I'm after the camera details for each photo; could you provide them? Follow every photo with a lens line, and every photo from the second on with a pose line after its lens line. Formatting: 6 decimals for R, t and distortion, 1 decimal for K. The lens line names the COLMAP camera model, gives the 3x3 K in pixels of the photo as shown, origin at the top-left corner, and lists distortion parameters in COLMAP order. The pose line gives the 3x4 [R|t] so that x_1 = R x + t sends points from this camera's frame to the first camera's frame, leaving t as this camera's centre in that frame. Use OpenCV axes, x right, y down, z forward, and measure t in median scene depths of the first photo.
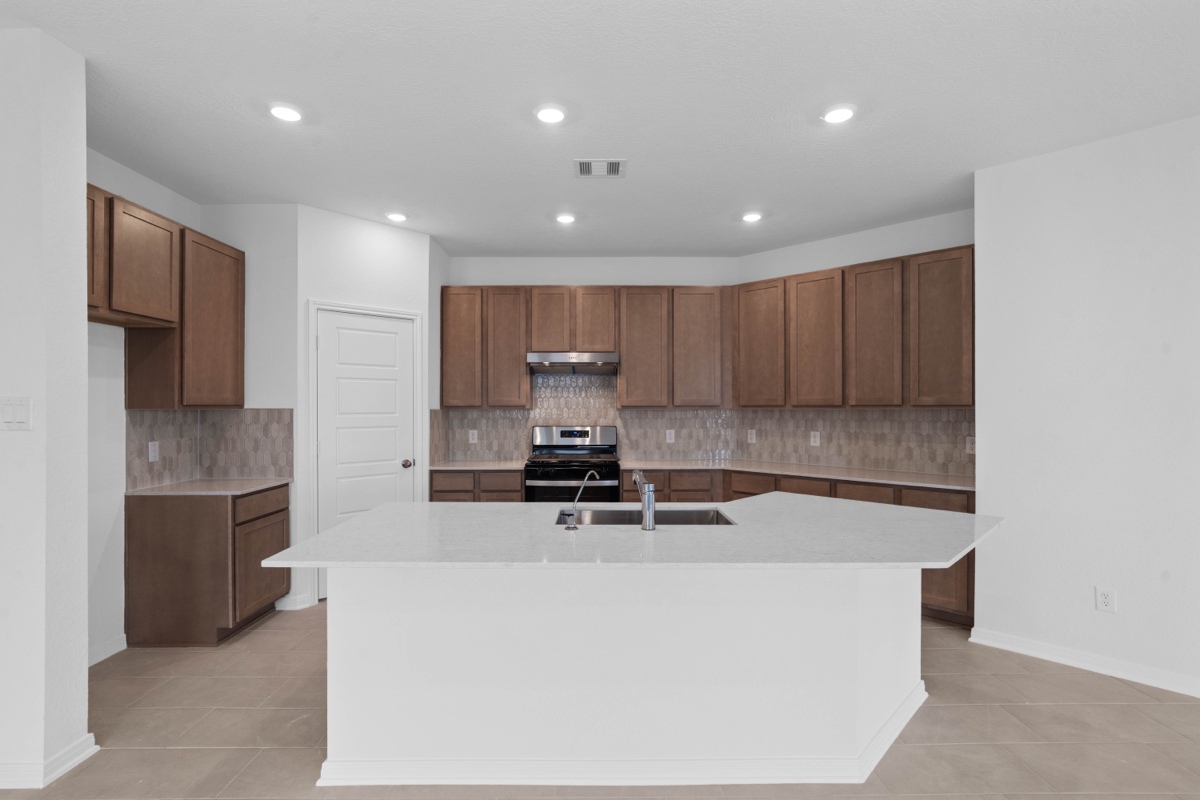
lens RADIAL K [[573.9, 0, 597.8], [0, 573.9, 405.5], [0, 0, 1]] dist [-0.004022, -0.000349]
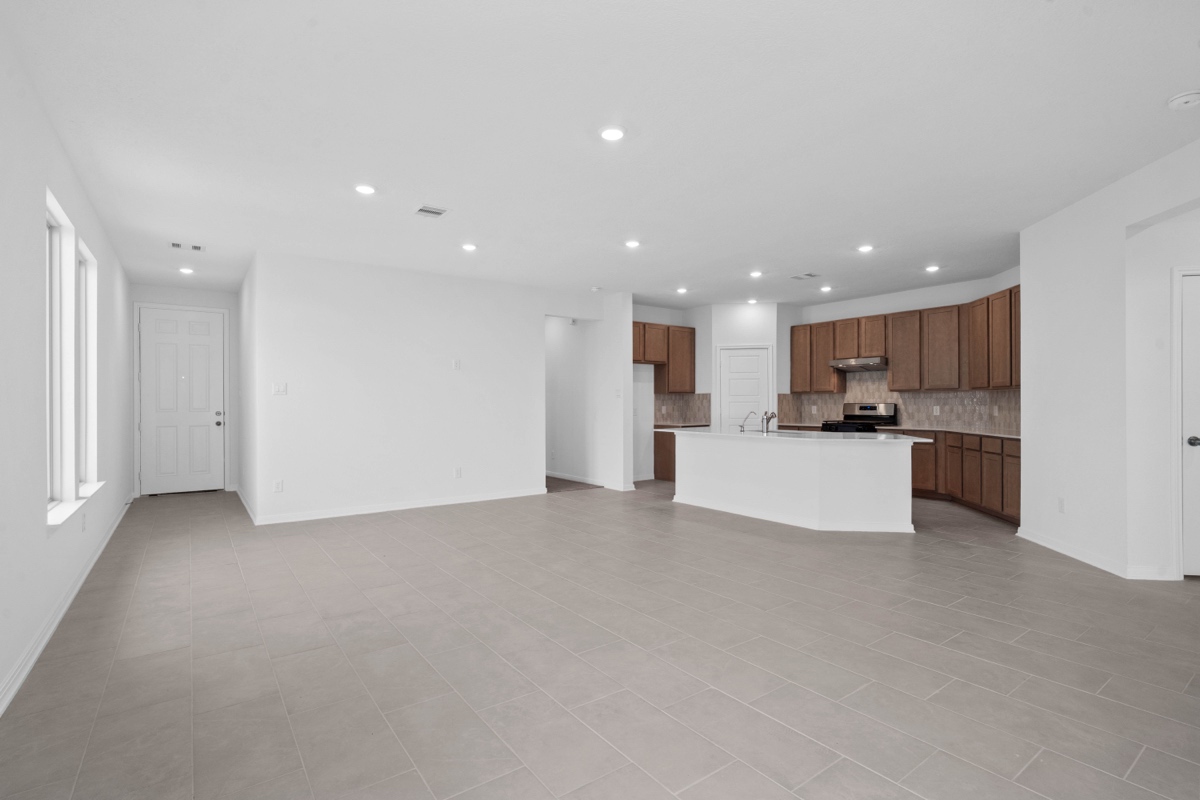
lens RADIAL K [[569.4, 0, 594.6], [0, 569.4, 390.9], [0, 0, 1]] dist [-0.003335, 0.000084]
pose [[0.581453, -0.018565, -0.813368, 0.842276], [0.004029, 0.999793, -0.019939, 0.030880], [0.813570, 0.008316, 0.581407, -0.565964]]
